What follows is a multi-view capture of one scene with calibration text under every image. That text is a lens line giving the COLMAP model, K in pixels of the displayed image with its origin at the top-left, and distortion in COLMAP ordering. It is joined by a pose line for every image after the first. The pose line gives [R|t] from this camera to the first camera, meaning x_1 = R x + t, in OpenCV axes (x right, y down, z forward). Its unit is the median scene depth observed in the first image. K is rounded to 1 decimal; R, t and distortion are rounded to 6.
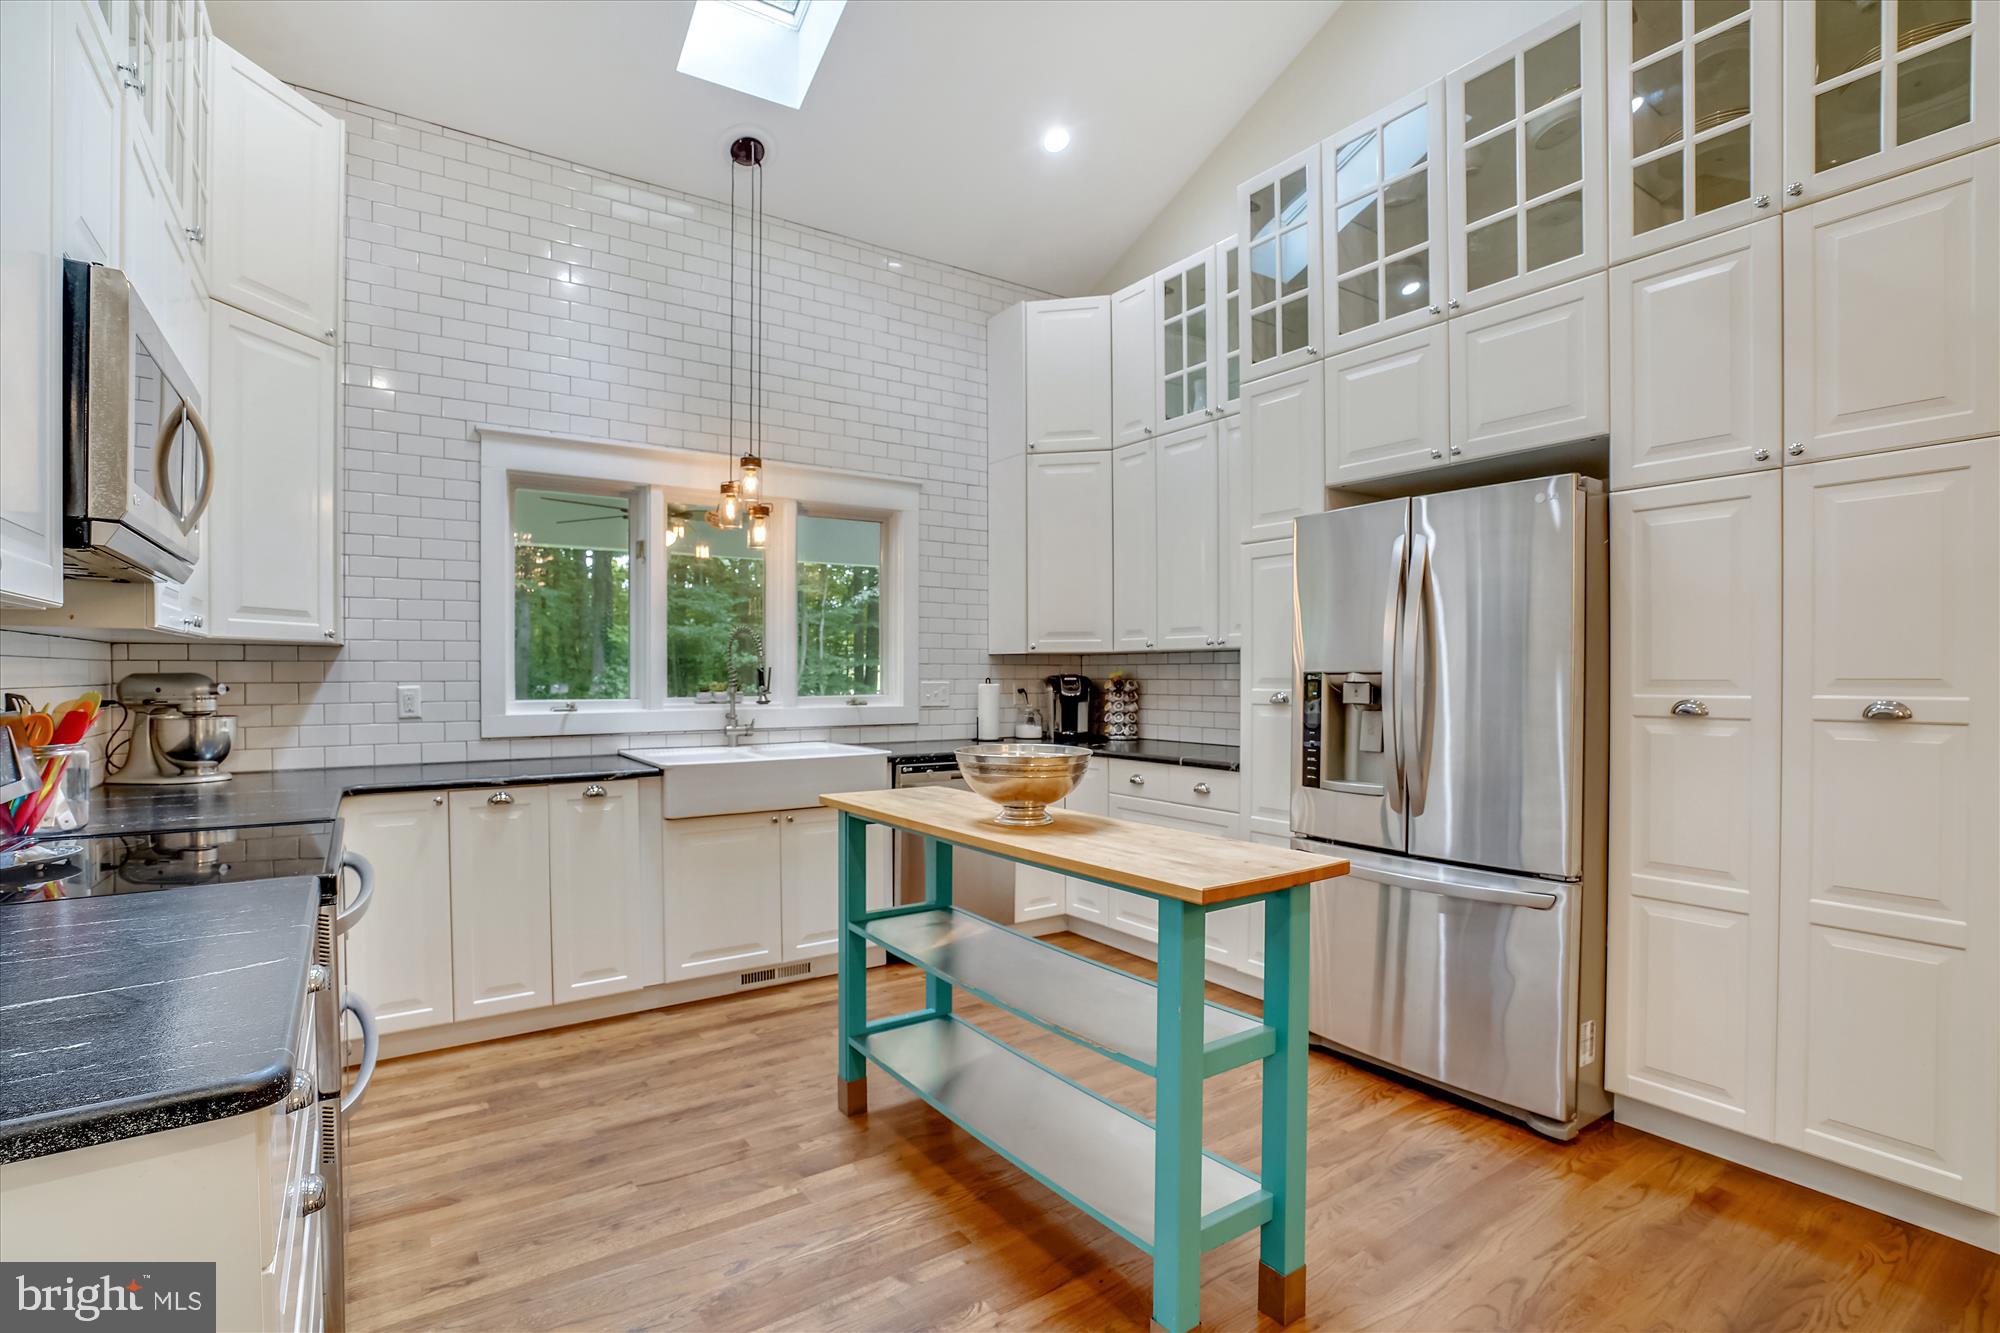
lens RADIAL K [[924.0, 0, 1004.0], [0, 924.0, 681.6], [0, 0, 1]] dist [-0.036775, 0.000750]
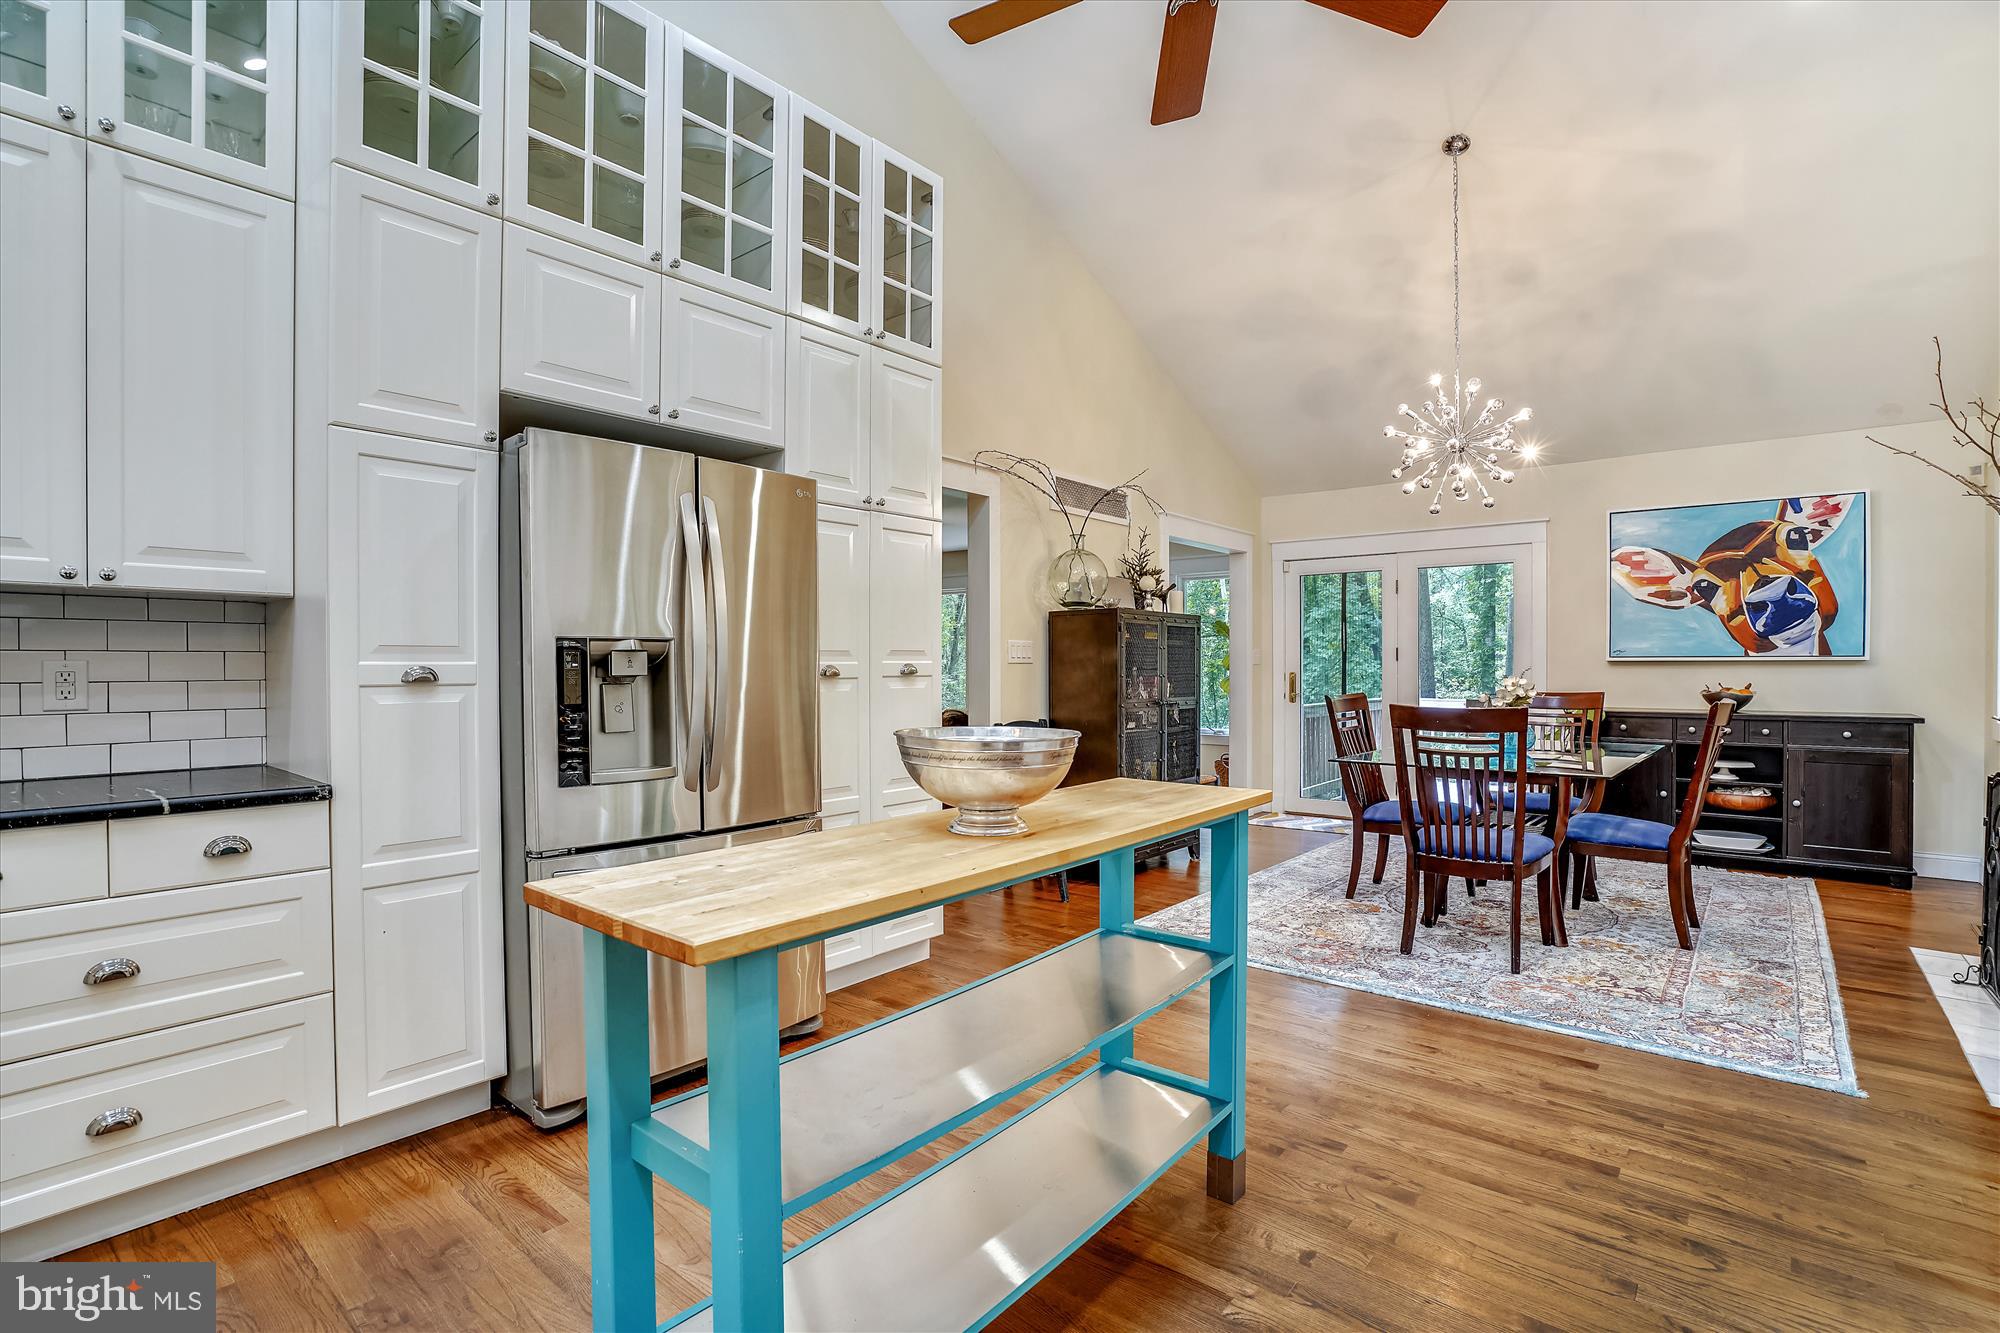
lens RADIAL K [[924.0, 0, 1007.8], [0, 924.0, 667.3], [0, 0, 1]] dist [-0.036775, 0.000750]
pose [[-0.261453, -0.017977, 0.965049, -0.496089], [-0.006816, 0.999836, 0.016778, -0.000814], [-0.965192, -0.002191, -0.261533, 0.842218]]
